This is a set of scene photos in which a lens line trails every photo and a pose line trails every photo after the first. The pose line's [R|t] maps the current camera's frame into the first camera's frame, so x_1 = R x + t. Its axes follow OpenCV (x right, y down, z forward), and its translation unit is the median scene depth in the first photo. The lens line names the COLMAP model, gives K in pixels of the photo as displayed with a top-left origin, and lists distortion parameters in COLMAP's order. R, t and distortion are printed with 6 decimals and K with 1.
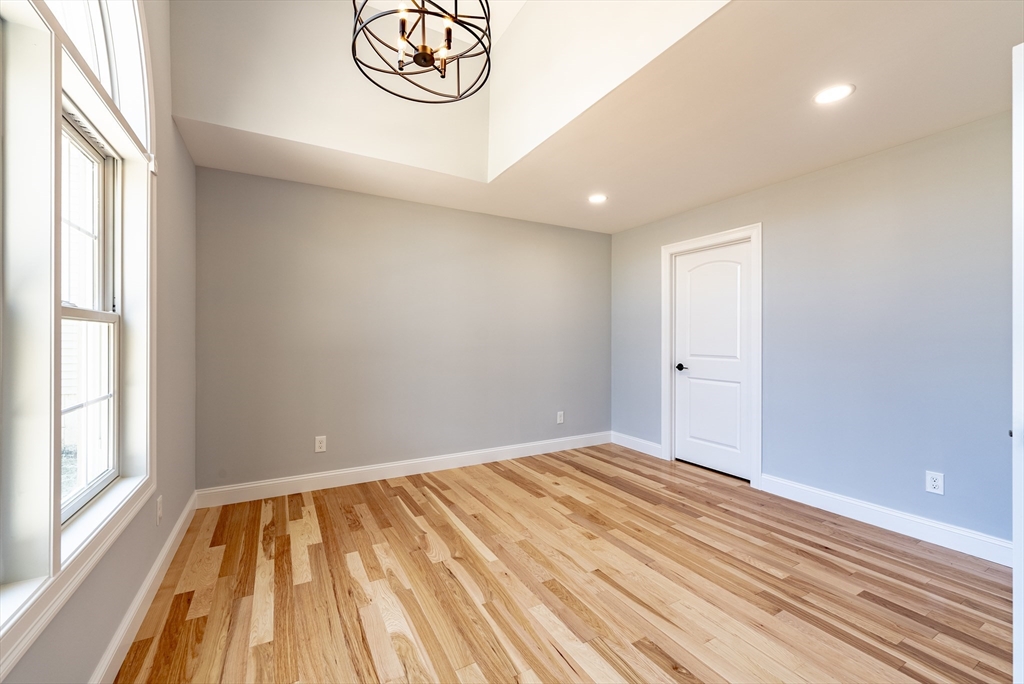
lens RADIAL K [[419.9, 0, 512.0], [0, 419.9, 342.0], [0, 0, 1]] dist [-0.001127, -0.000357]
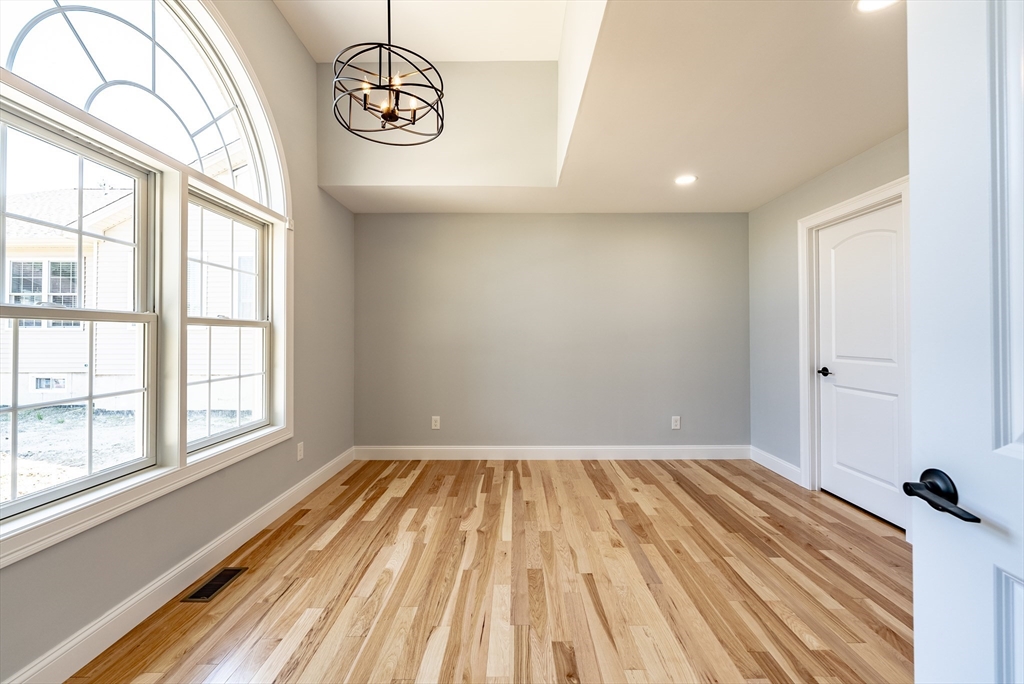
lens RADIAL K [[422.3, 0, 512.1], [0, 422.3, 336.2], [0, 0, 1]] dist [-0.000529, -0.000355]
pose [[0.868648, -0.004063, -0.495414, 0.488861], [-0.000289, 0.999962, -0.008707, 0.001144], [0.495431, 0.007707, 0.868613, 0.052418]]
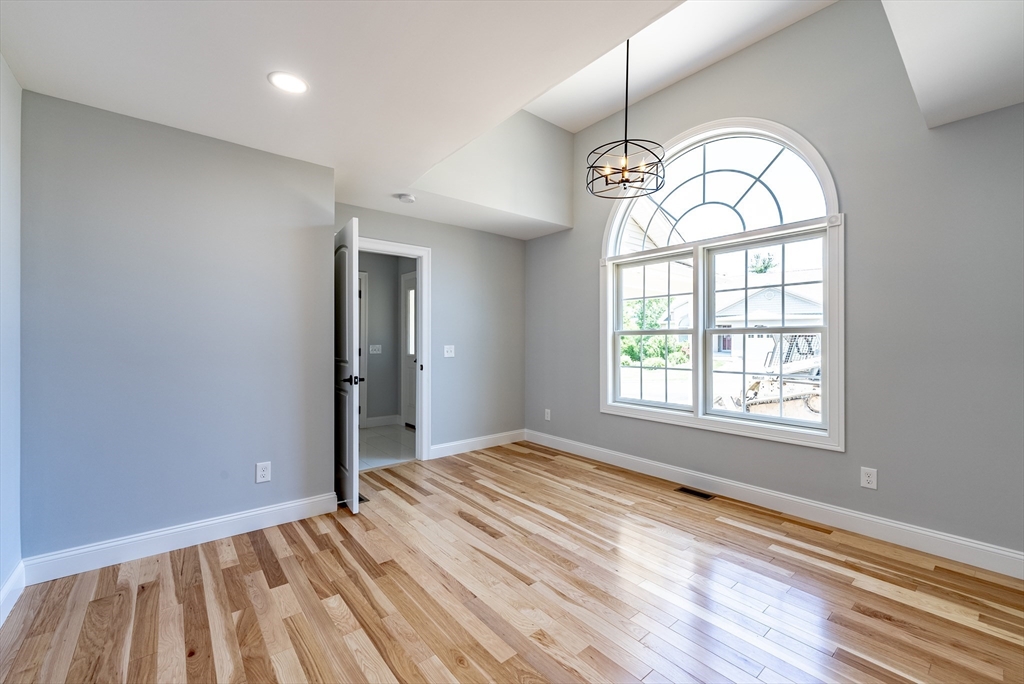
lens RADIAL K [[416.1, 0, 513.7], [0, 416.1, 341.6], [0, 0, 1]] dist [-0.001359, -0.000257]
pose [[-0.983983, -0.004904, -0.178192, 0.375247], [-0.006334, 0.999952, 0.007459, -0.010824], [0.178147, 0.008468, -0.983967, 1.755819]]
